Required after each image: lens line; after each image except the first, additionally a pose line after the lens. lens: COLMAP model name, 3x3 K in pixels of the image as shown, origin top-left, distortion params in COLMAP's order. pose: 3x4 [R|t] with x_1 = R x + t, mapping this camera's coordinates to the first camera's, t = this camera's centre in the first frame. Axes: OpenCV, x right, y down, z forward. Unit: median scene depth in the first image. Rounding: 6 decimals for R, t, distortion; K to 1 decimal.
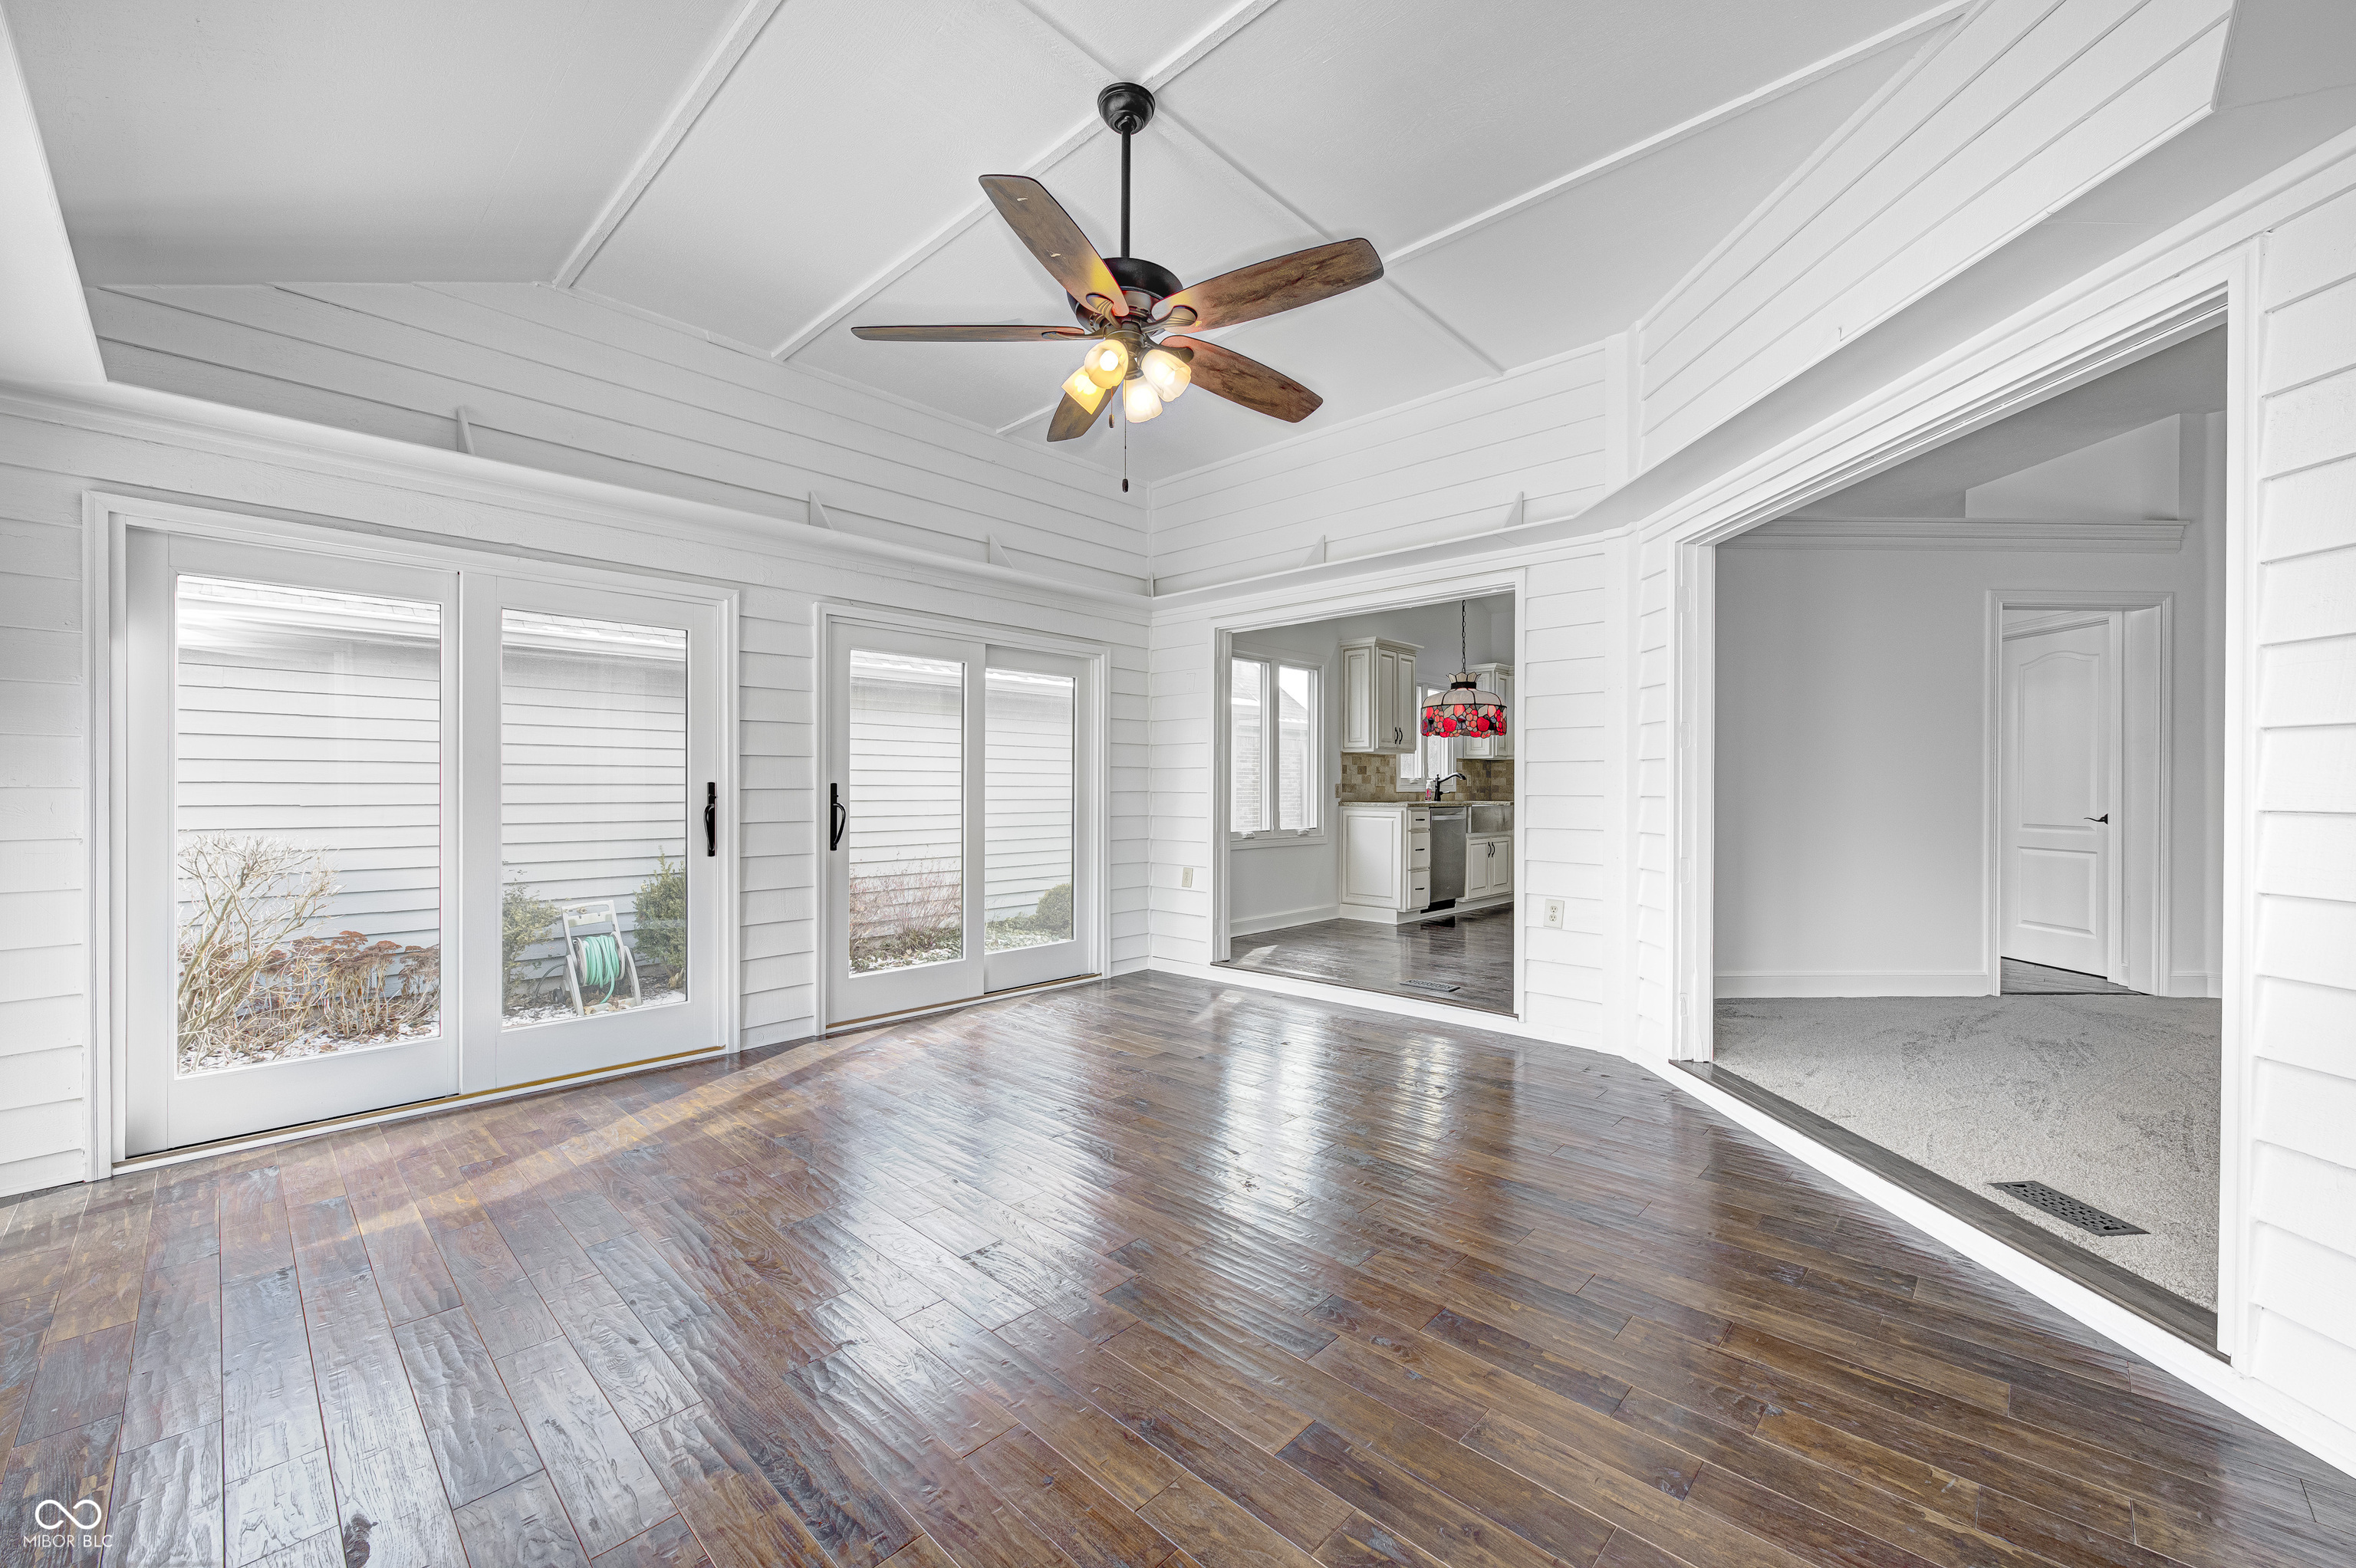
lens RADIAL K [[929.3, 0, 1195.0], [0, 929.3, 787.4], [0, 0, 1]] dist [0.001109, 0.000143]
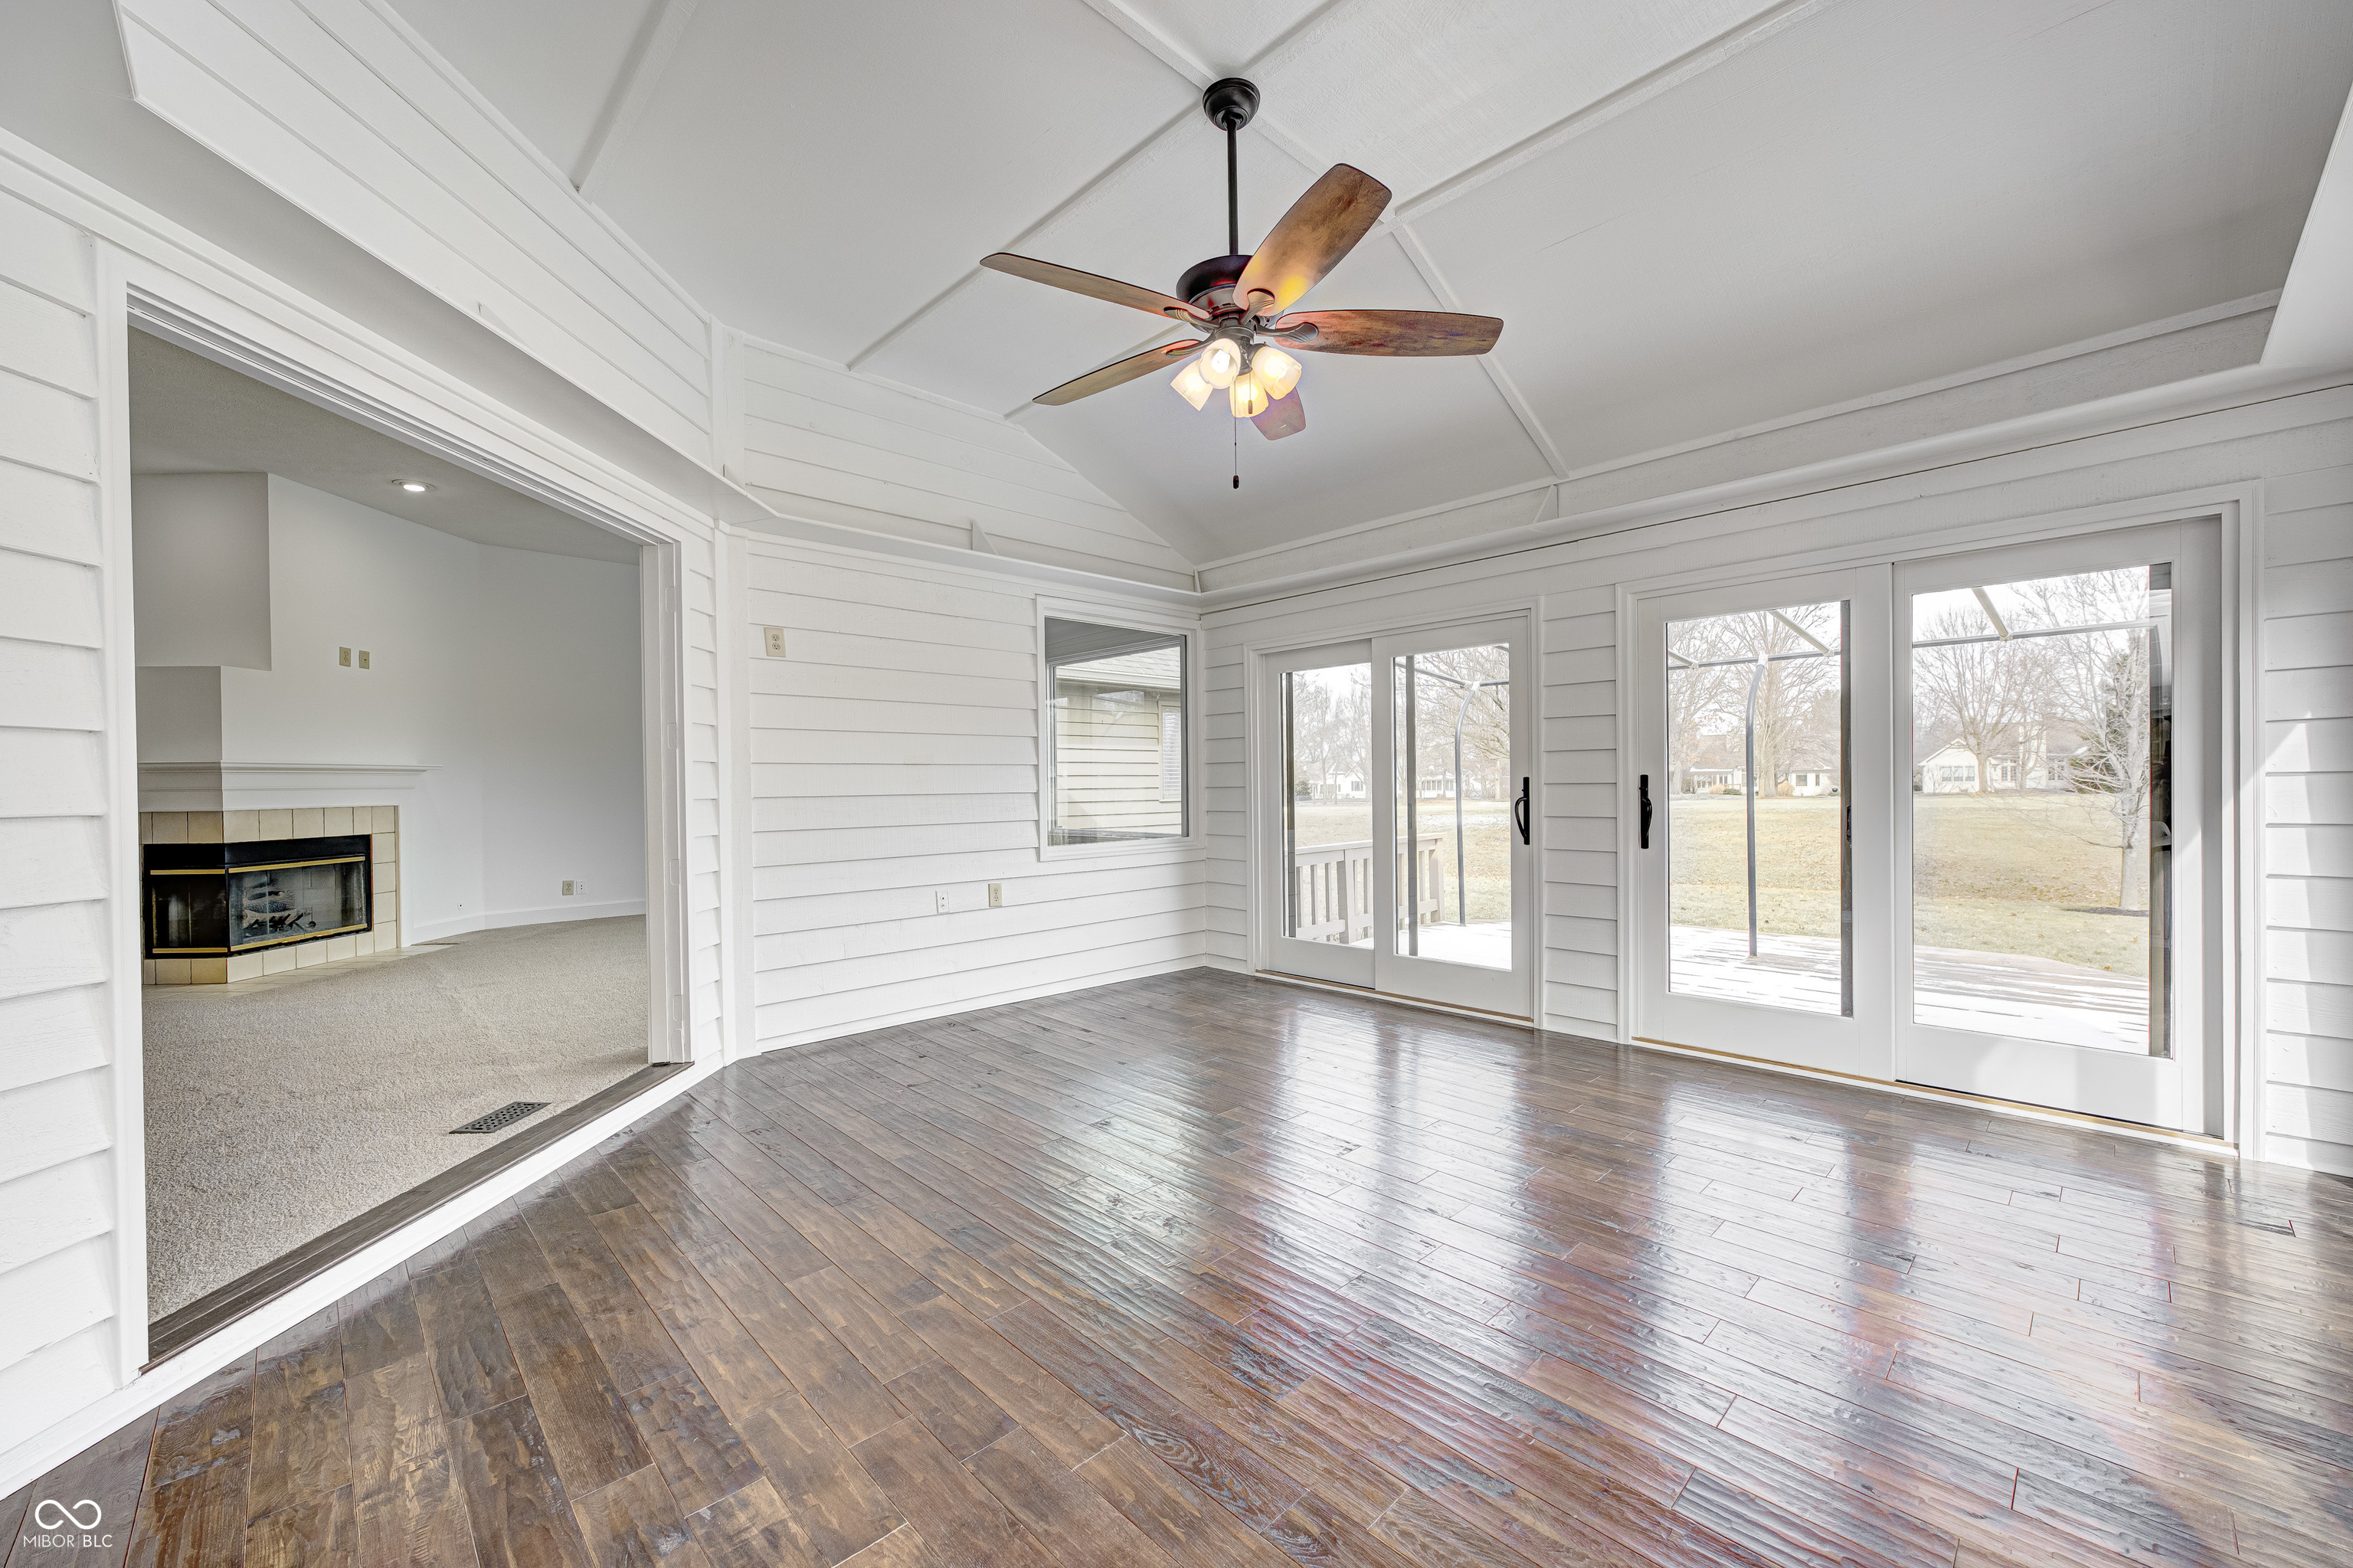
lens RADIAL K [[921.9, 0, 1180.2], [0, 921.9, 790.3], [0, 0, 1]] dist [-0.002823, -0.000165]
pose [[-0.998513, 0.010144, 0.053559, -0.040408], [0.010449, 0.999931, 0.005412, 0.001472], [-0.053501, 0.005964, -0.998550, 1.228016]]
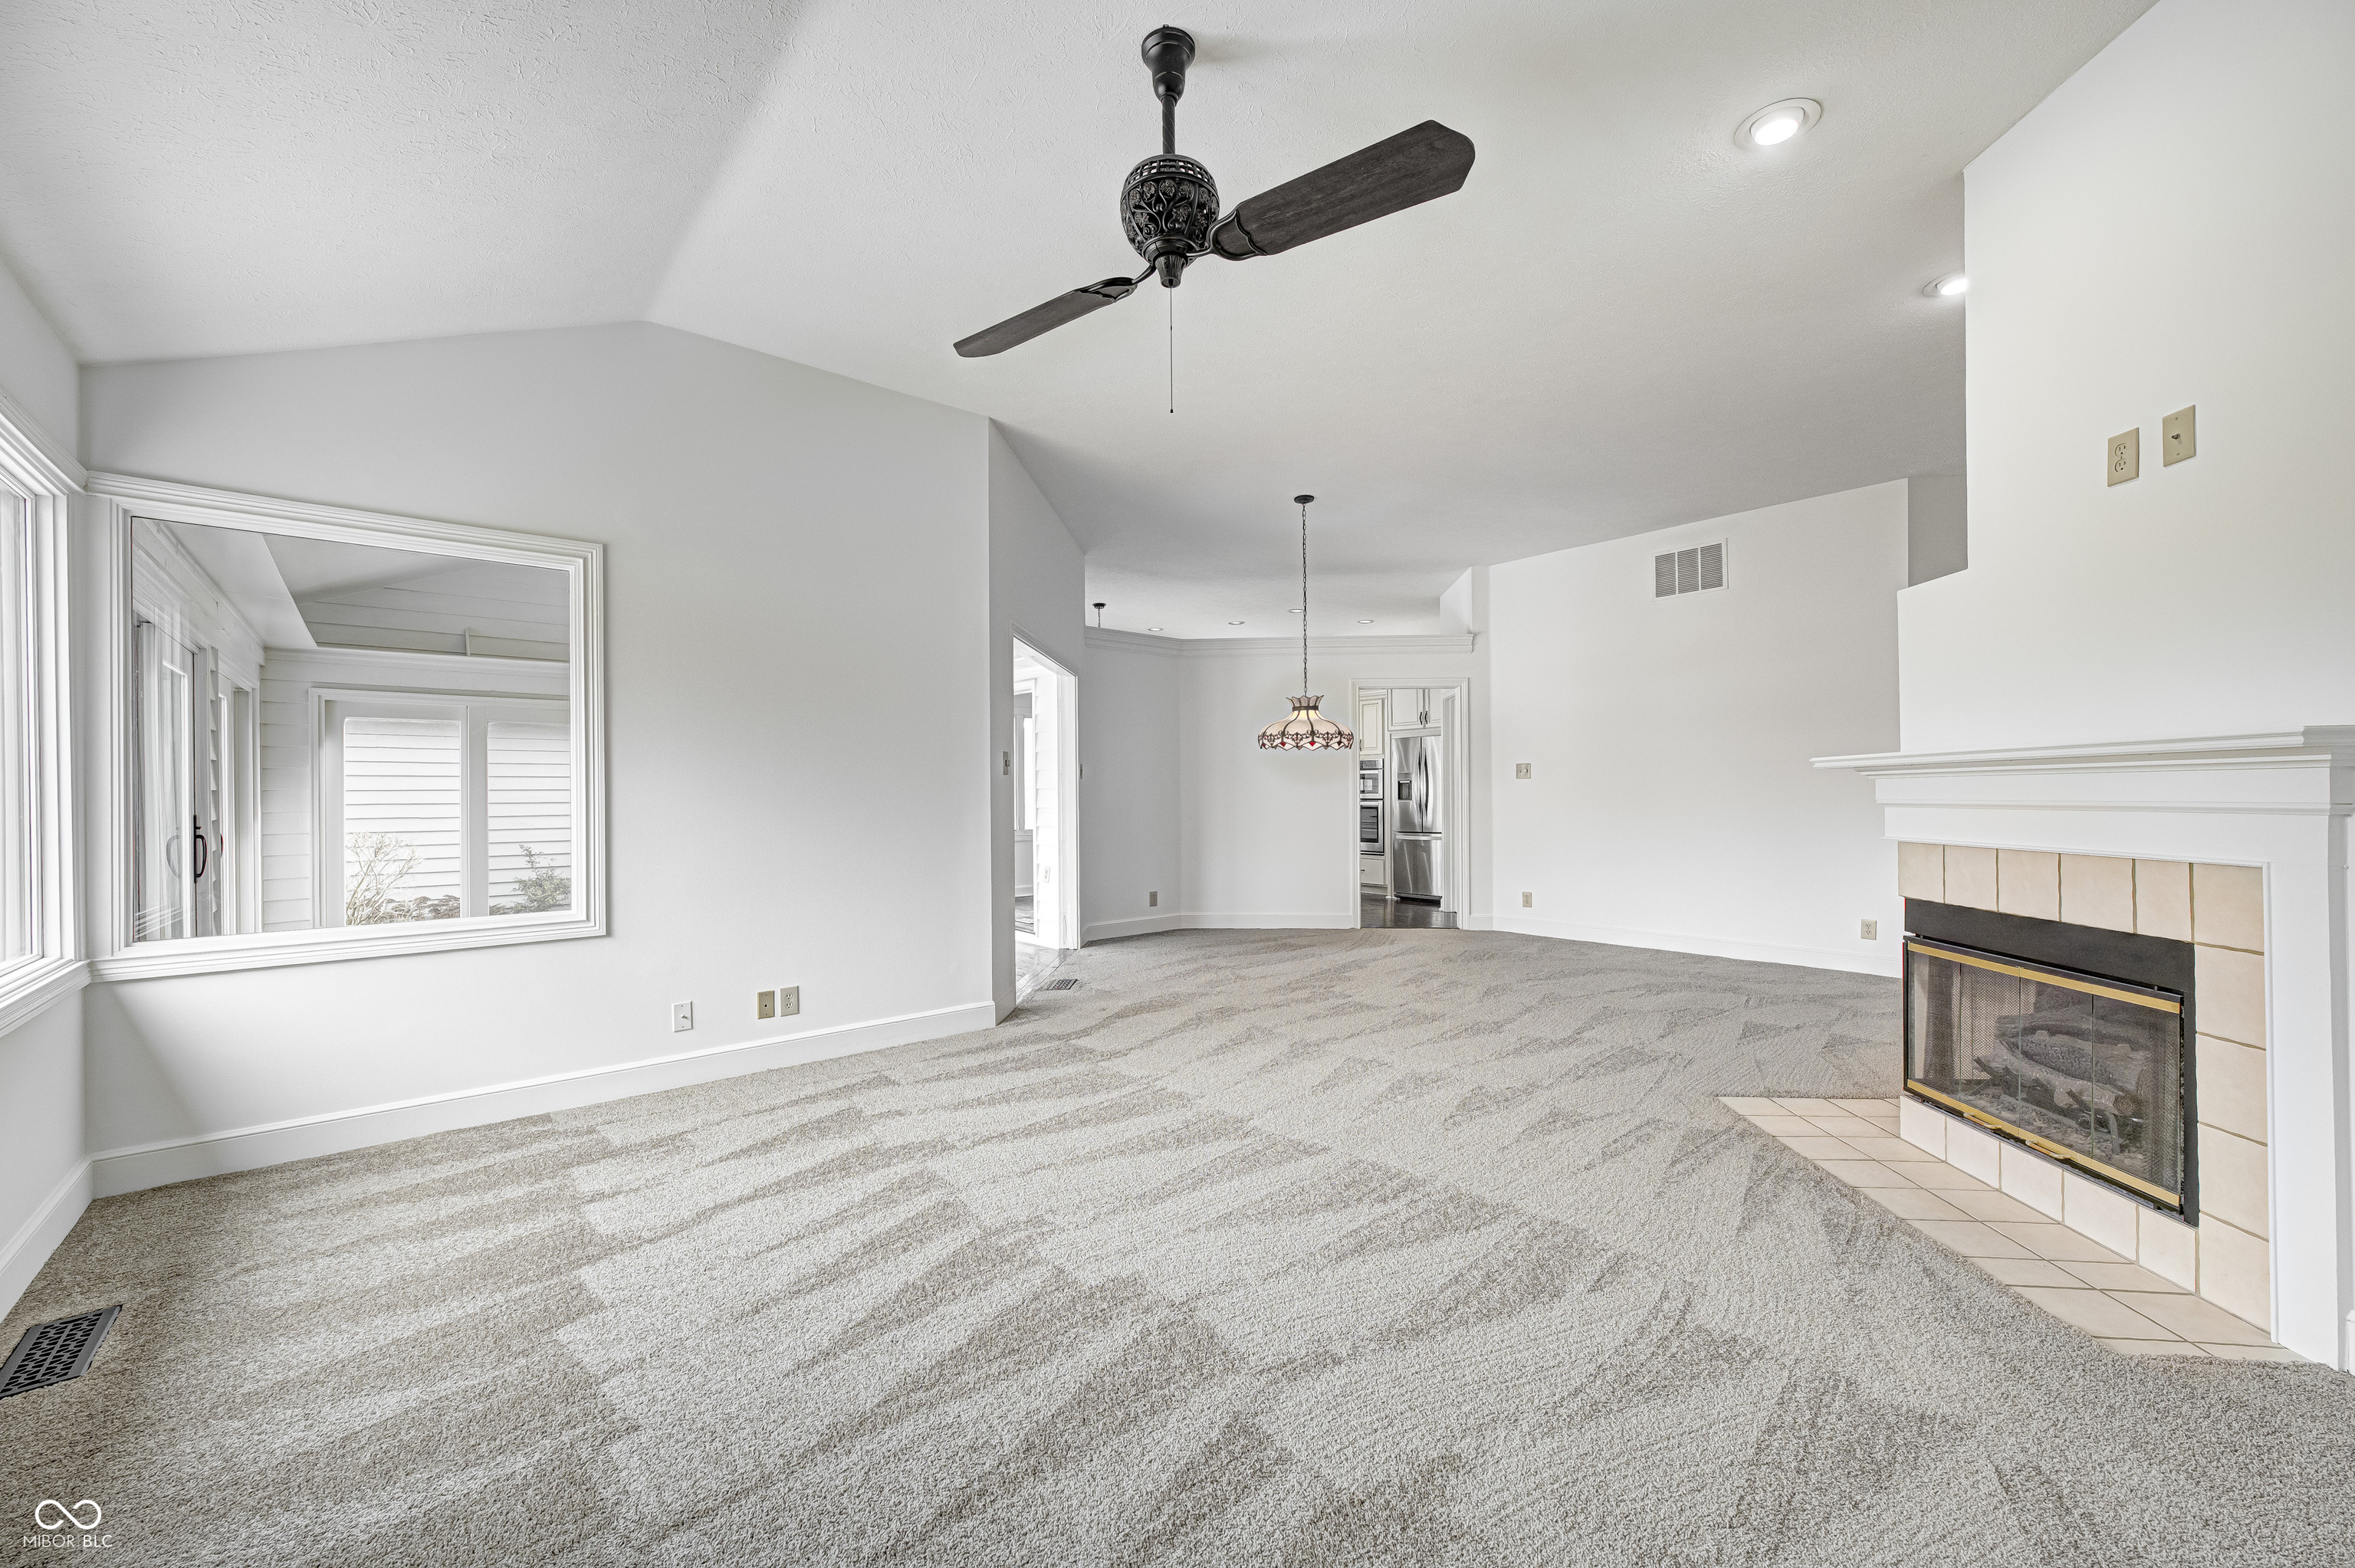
lens RADIAL K [[922.5, 0, 1181.2], [0, 922.5, 790.3], [0, 0, 1]] dist [-0.002823, -0.000165]
pose [[0.993316, -0.009643, -0.115027, 0.822880], [0.009553, 0.999953, -0.001331, -0.021452], [0.115035, 0.000223, 0.993361, -0.688269]]
